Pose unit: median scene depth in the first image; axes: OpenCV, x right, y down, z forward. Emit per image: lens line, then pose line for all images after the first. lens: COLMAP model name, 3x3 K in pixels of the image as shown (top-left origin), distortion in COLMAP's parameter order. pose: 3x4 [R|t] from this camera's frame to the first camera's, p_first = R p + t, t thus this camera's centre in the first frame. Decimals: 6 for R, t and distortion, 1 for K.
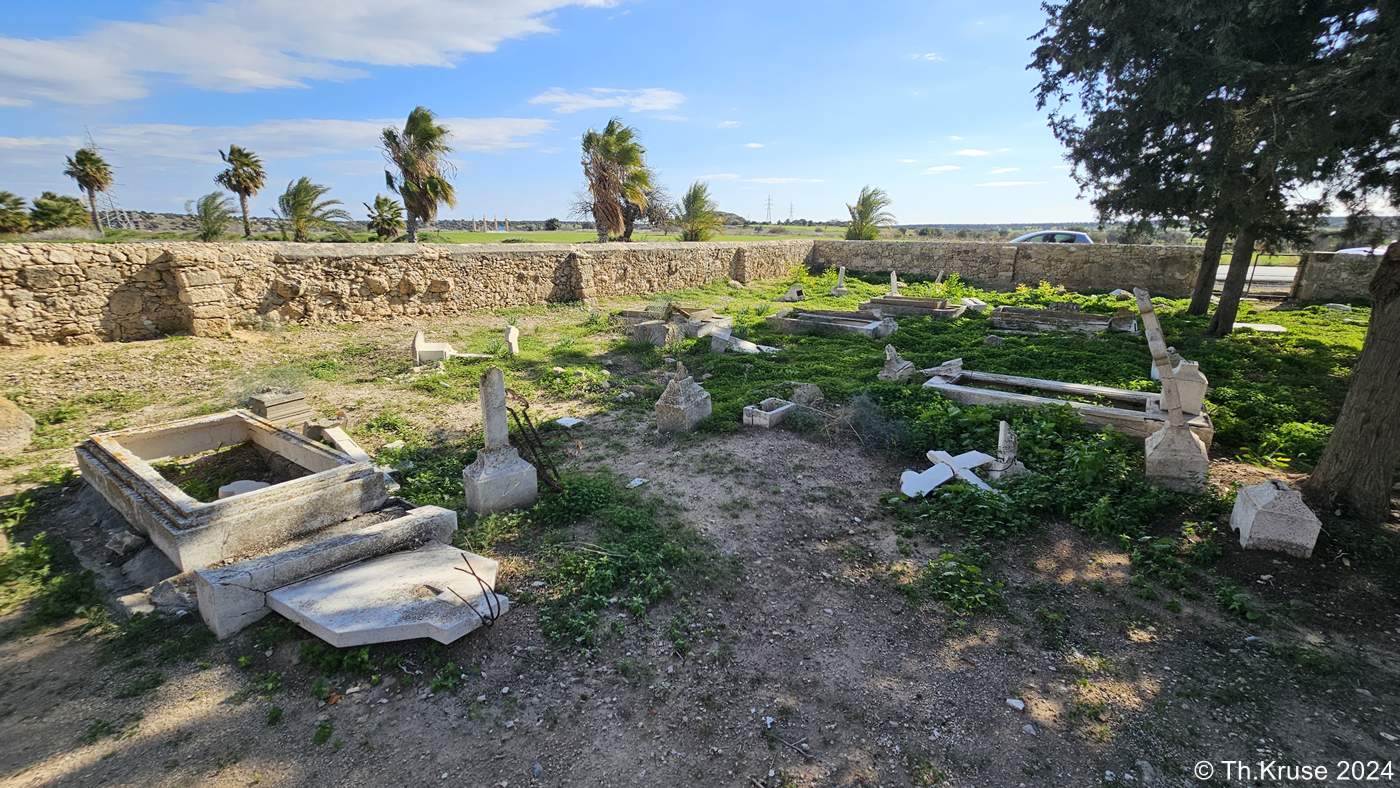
lens RADIAL K [[568.9, 0, 699.7], [0, 568.9, 391.8], [0, 0, 1]] dist [-0.001032, 0.000171]
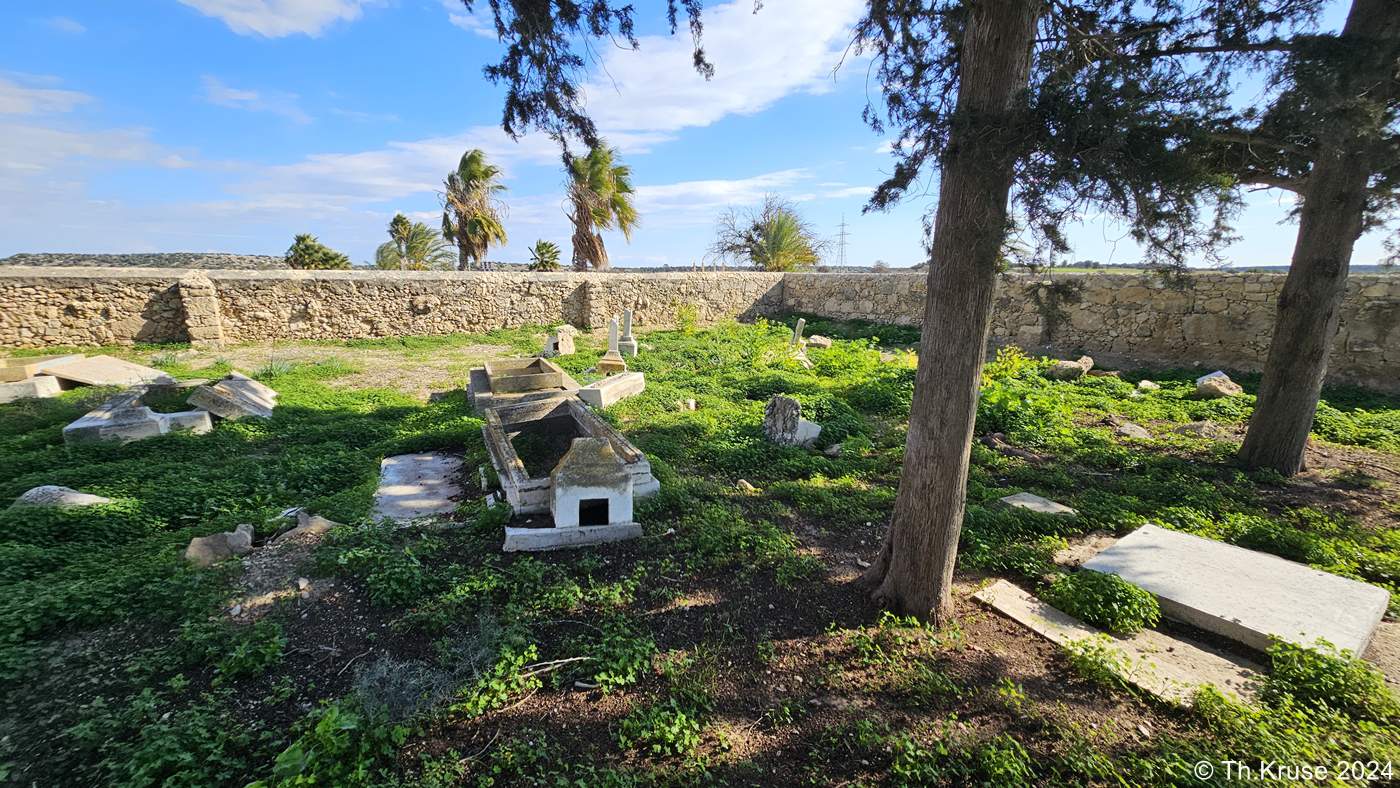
lens RADIAL K [[568.9, 0, 701.2], [0, 568.9, 395.0], [0, 0, 1]] dist [-0.001032, 0.000171]
pose [[0.911698, 0.081585, -0.402680, 0.686118], [-0.108978, 0.993000, -0.045547, -0.123514], [0.396145, 0.085408, 0.914207, 0.548317]]
